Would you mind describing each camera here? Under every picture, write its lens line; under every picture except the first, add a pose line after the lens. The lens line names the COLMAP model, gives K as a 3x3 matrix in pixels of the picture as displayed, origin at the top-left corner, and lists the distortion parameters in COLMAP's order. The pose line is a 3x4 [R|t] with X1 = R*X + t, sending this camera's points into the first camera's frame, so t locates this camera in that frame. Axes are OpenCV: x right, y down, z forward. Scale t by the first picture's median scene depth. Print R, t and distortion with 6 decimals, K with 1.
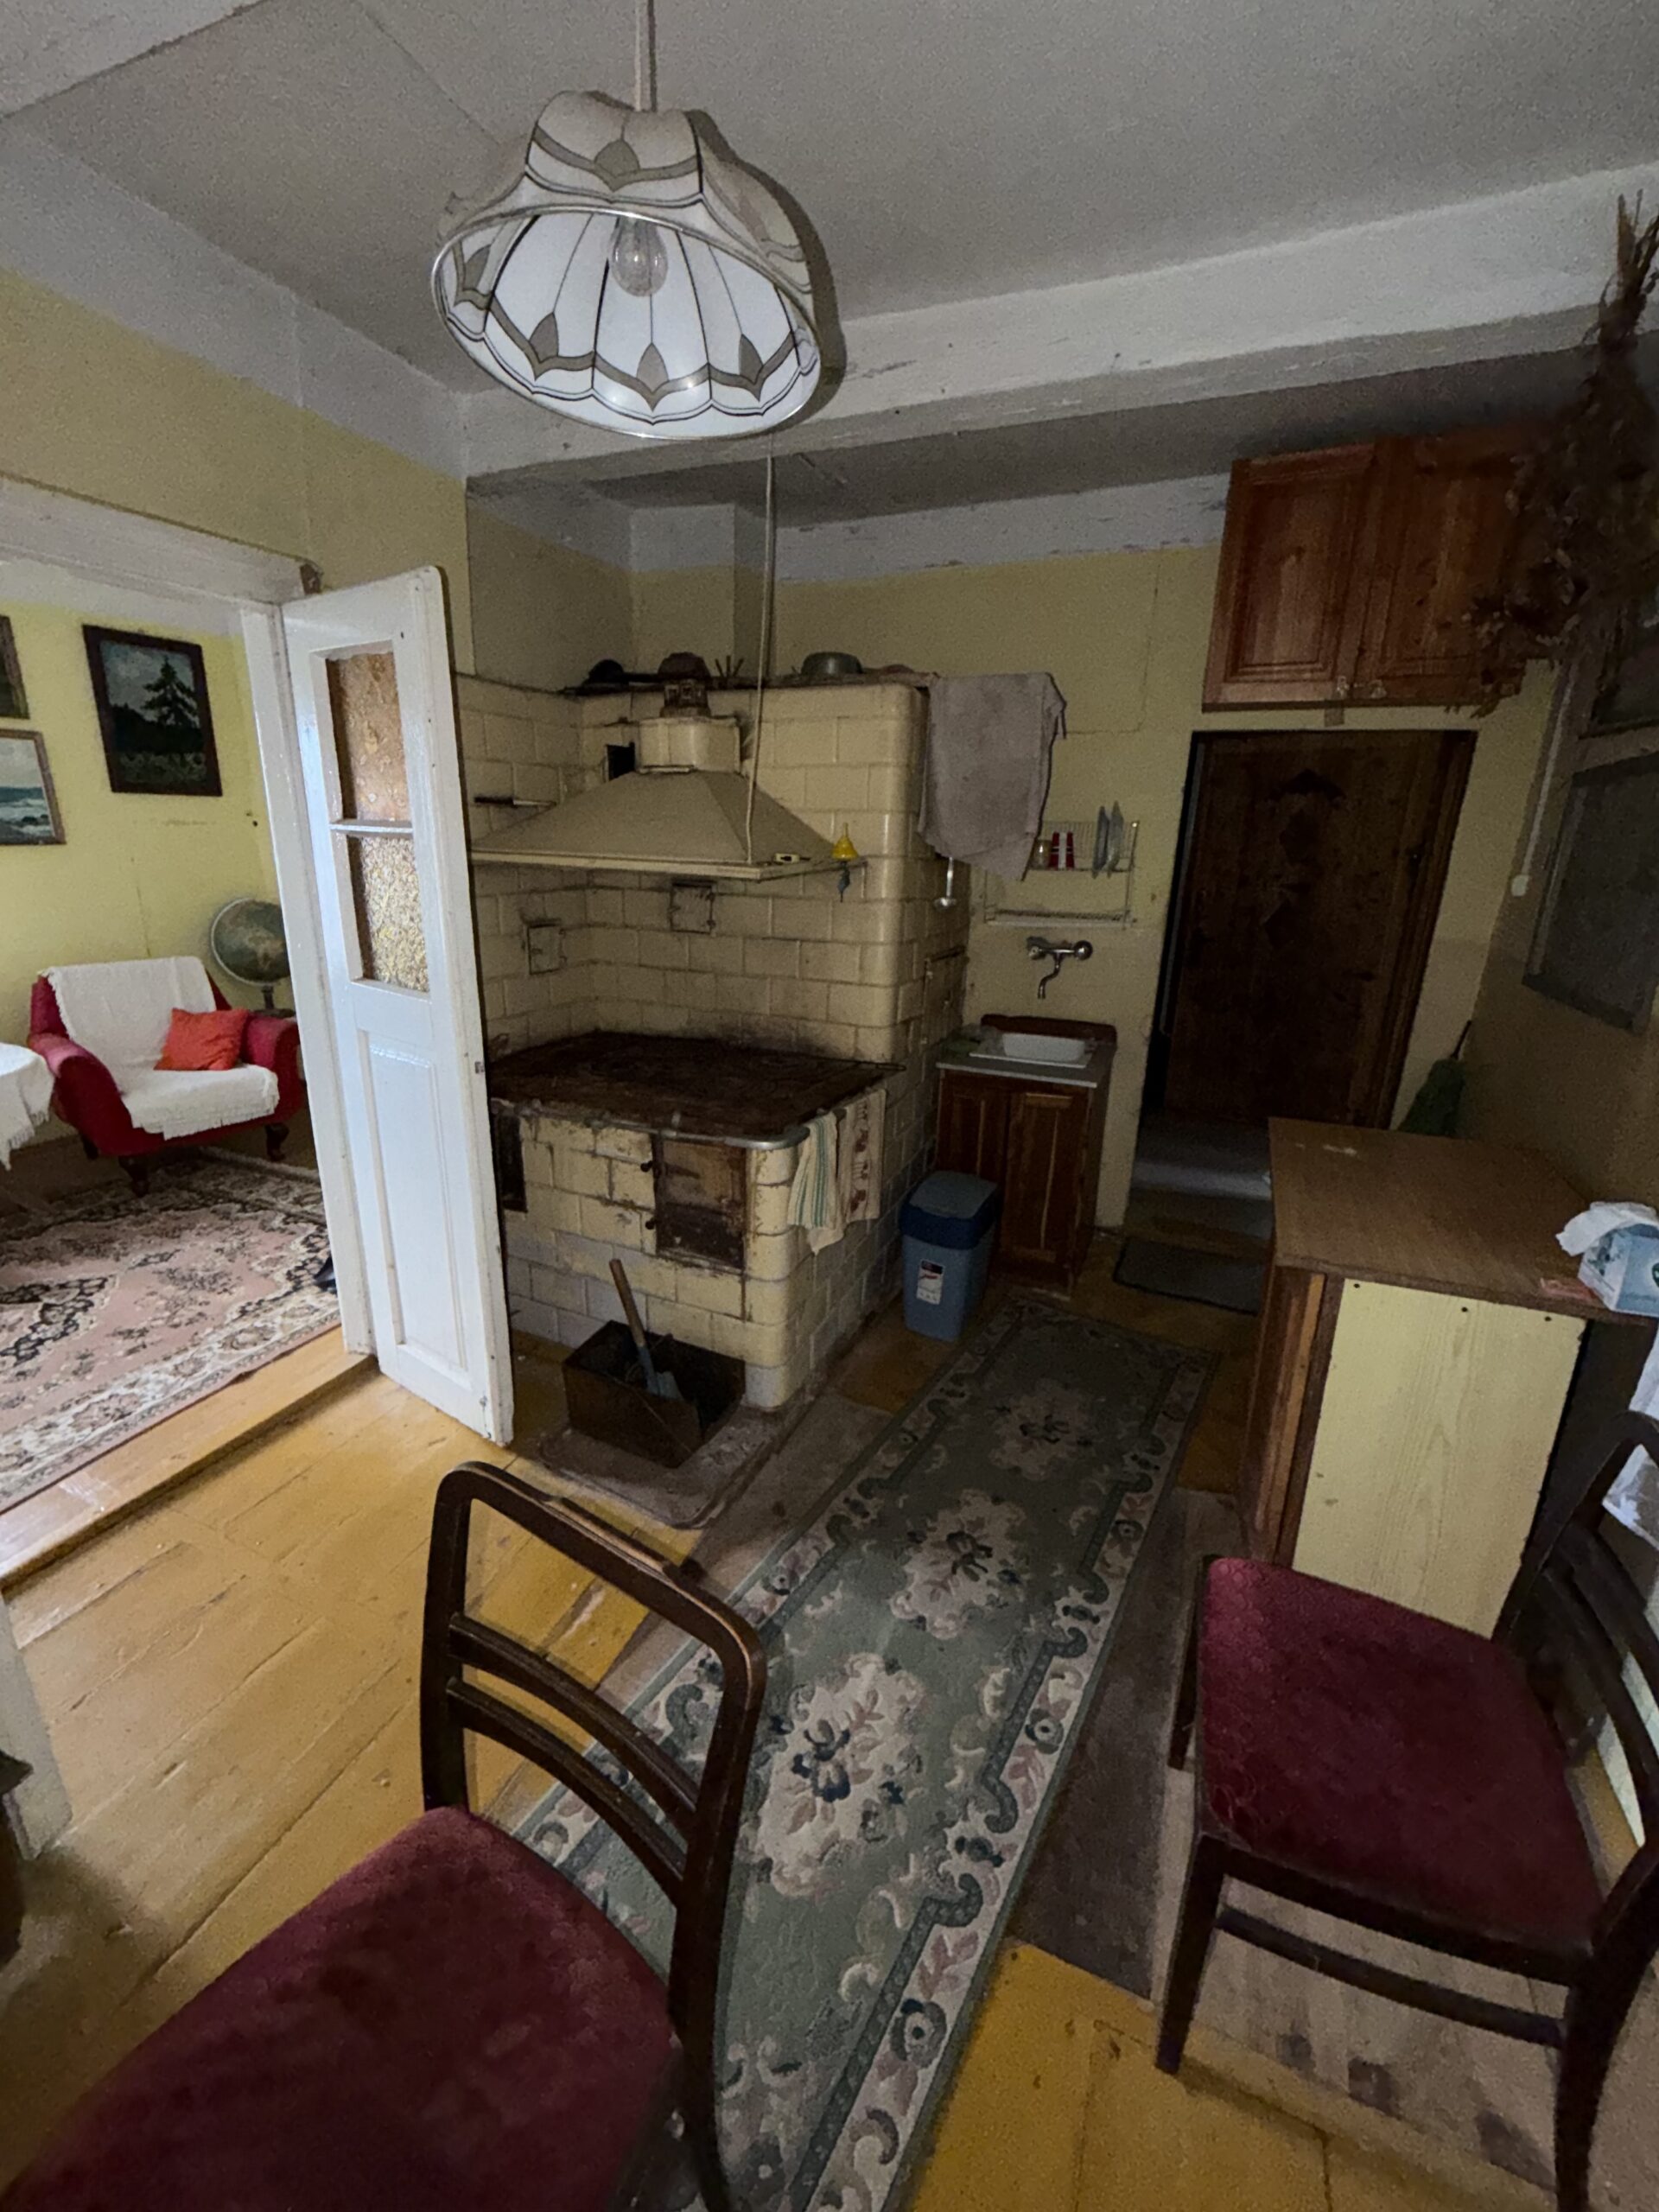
lens RADIAL K [[896.9, 0, 828.4], [0, 896.9, 1101.0], [0, 0, 1]] dist [0.001411, 0.000054]
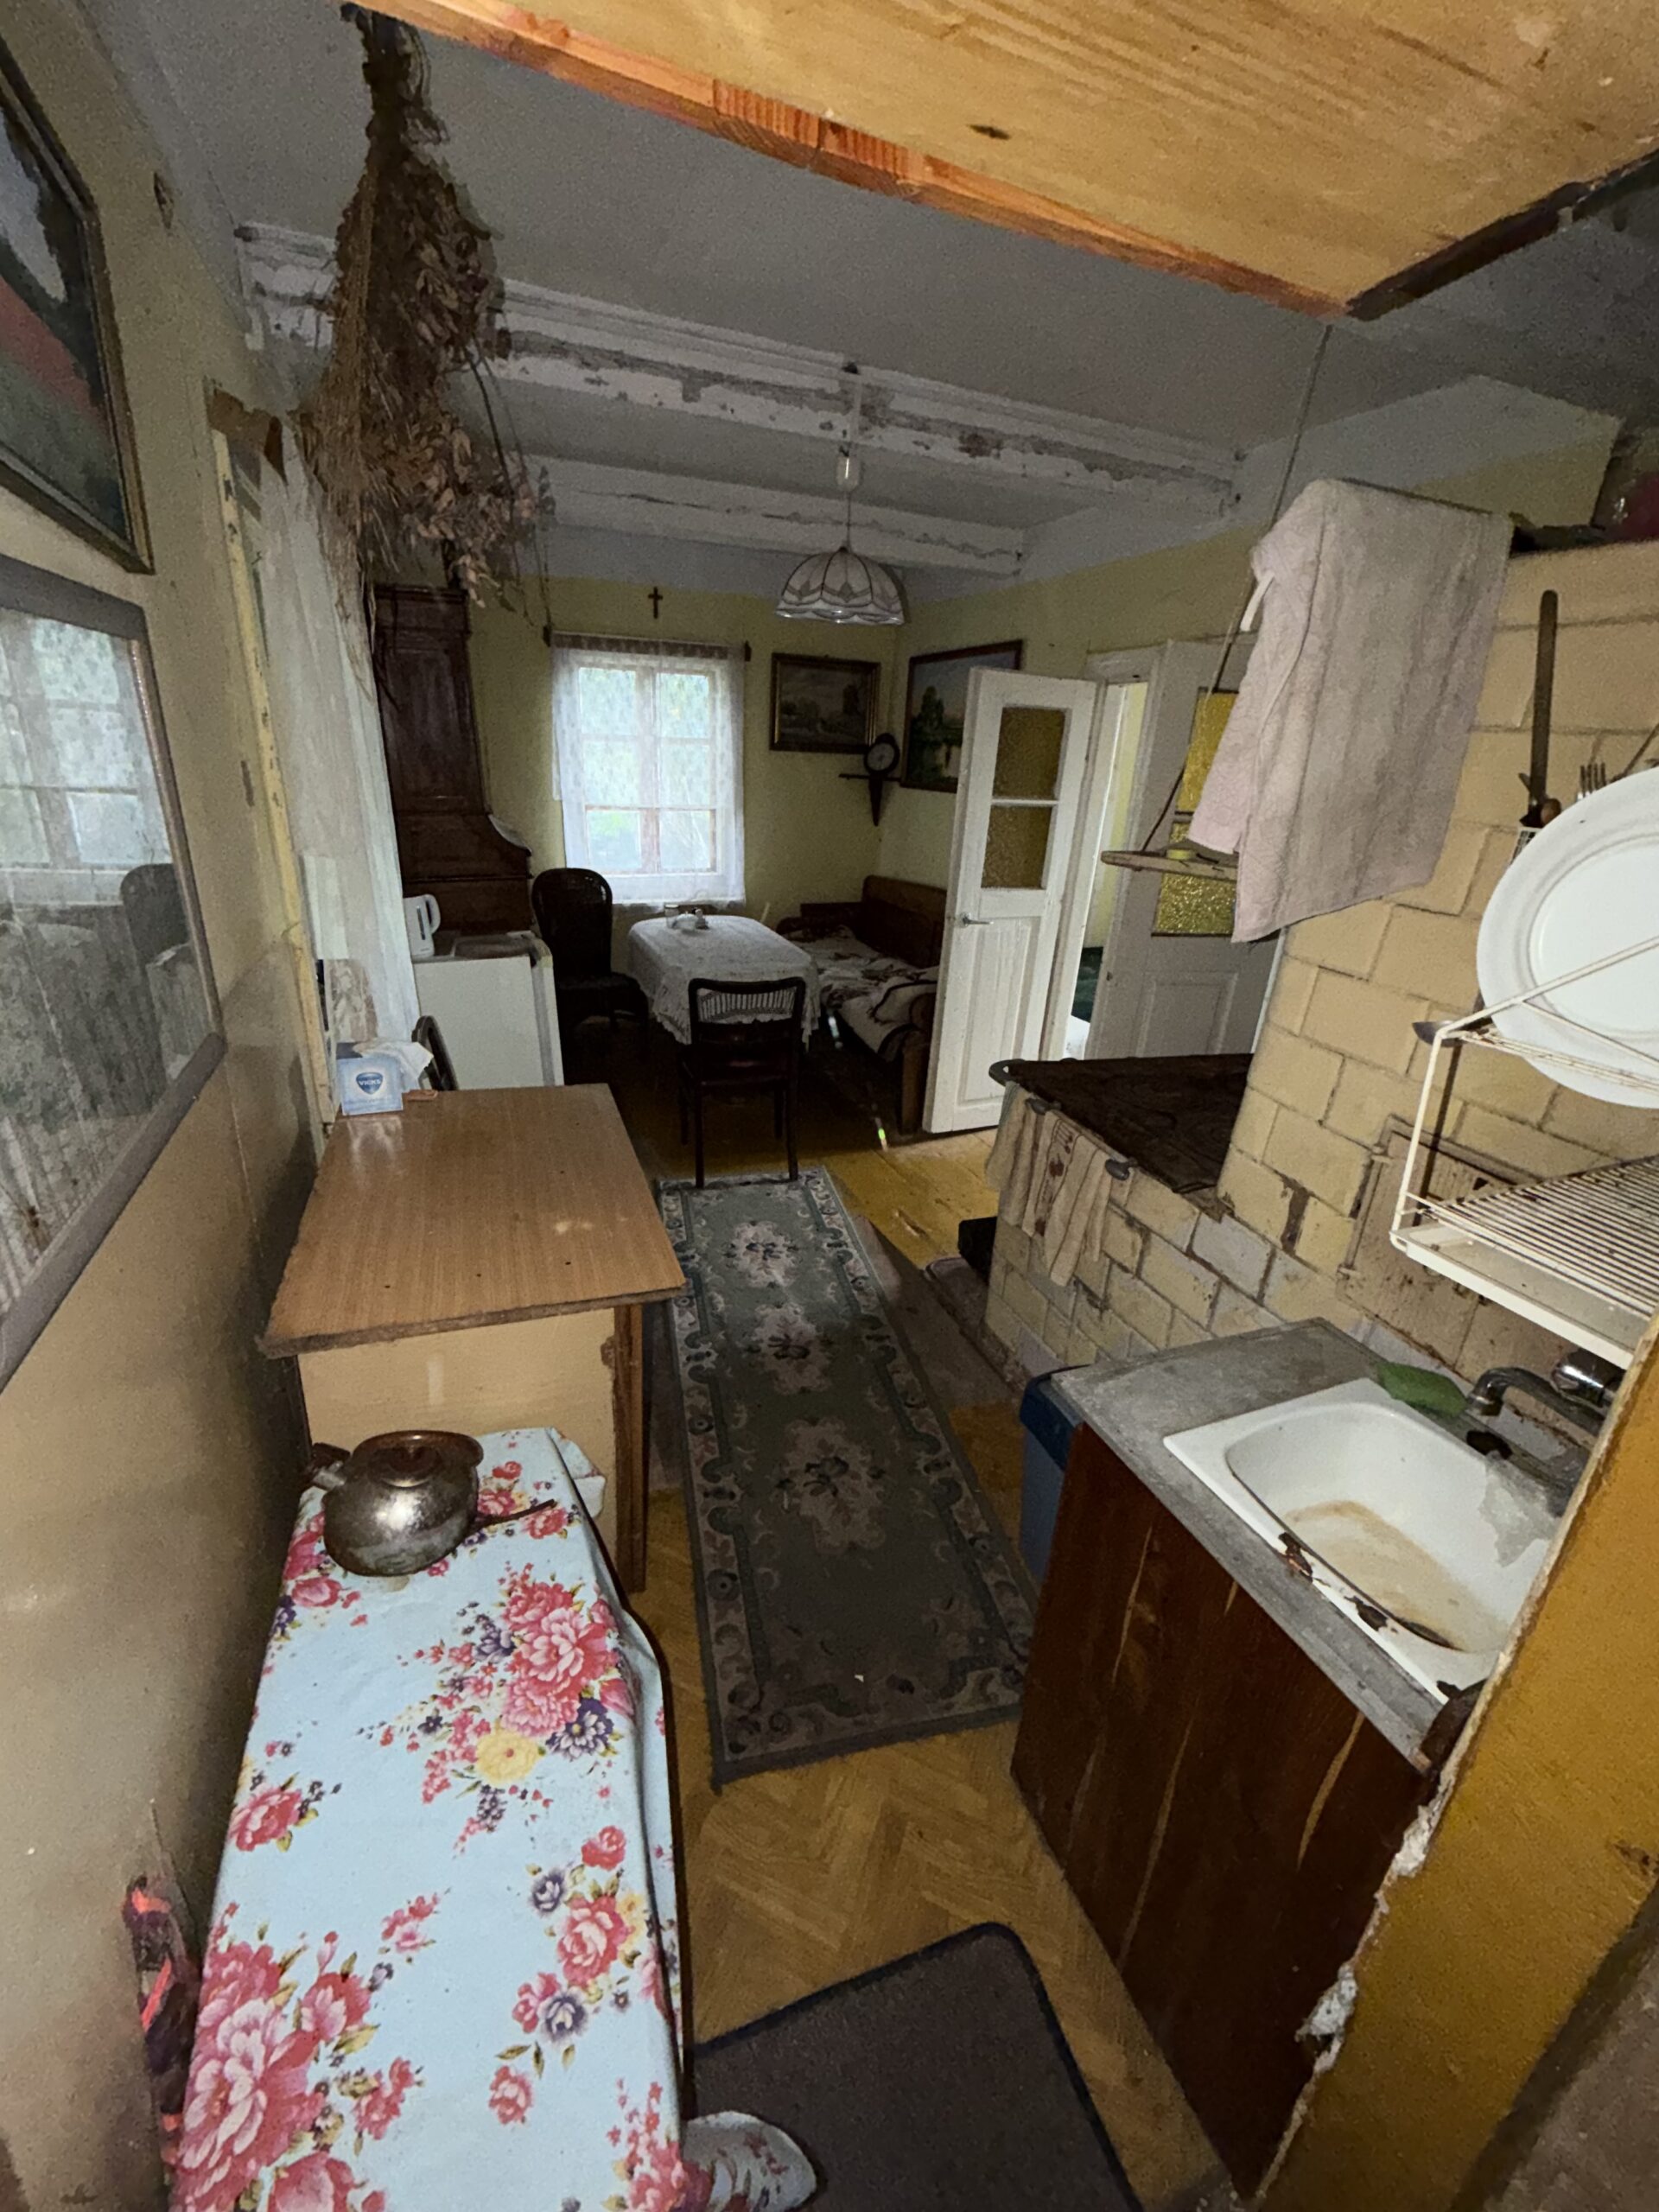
lens RADIAL K [[896.9, 0, 824.8], [0, 896.9, 1099.9], [0, 0, 1]] dist [0.001411, 0.000054]
pose [[-0.708108, 0.192235, -0.679432, 0.988536], [-0.273470, 0.812468, 0.514888, -0.507980], [0.650997, 0.550401, -0.522745, 1.598727]]
